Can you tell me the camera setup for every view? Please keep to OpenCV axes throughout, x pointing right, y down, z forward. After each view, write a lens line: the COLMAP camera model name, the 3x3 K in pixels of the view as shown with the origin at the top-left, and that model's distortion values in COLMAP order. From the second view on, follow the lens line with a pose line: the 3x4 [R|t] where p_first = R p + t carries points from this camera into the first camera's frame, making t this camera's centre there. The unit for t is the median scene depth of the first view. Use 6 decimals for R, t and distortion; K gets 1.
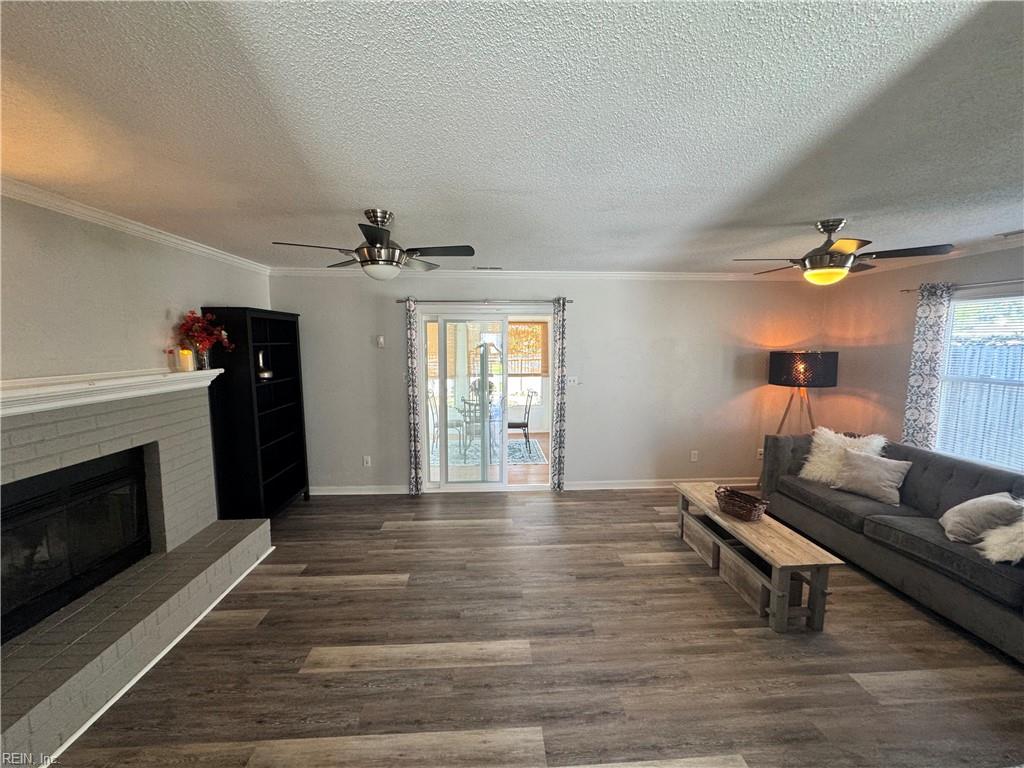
lens RADIAL K [[409.6, 0, 509.9], [0, 409.6, 381.1], [0, 0, 1]] dist [0.002650, -0.000707]
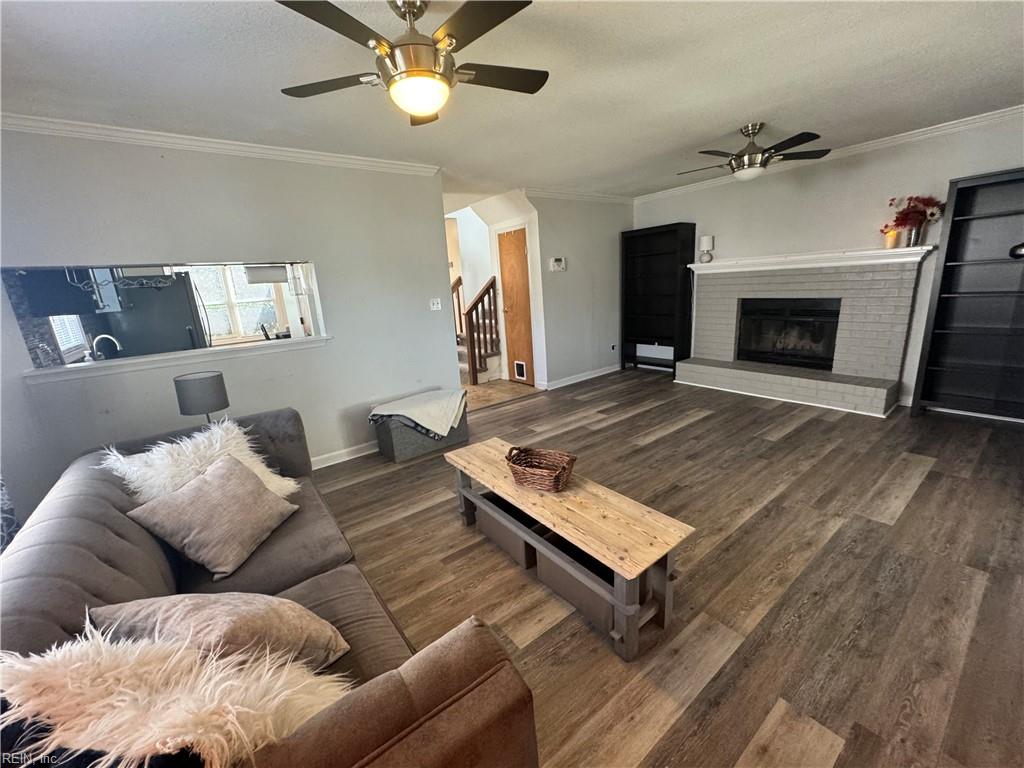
lens RADIAL K [[409.6, 0, 513.8], [0, 409.6, 382.2], [0, 0, 1]] dist [0.002650, -0.000707]
pose [[-0.828852, 0.183459, -0.528533, 0.925948], [0.010731, 0.949746, 0.312837, -0.042941], [0.559365, 0.253624, -0.789168, 1.466873]]
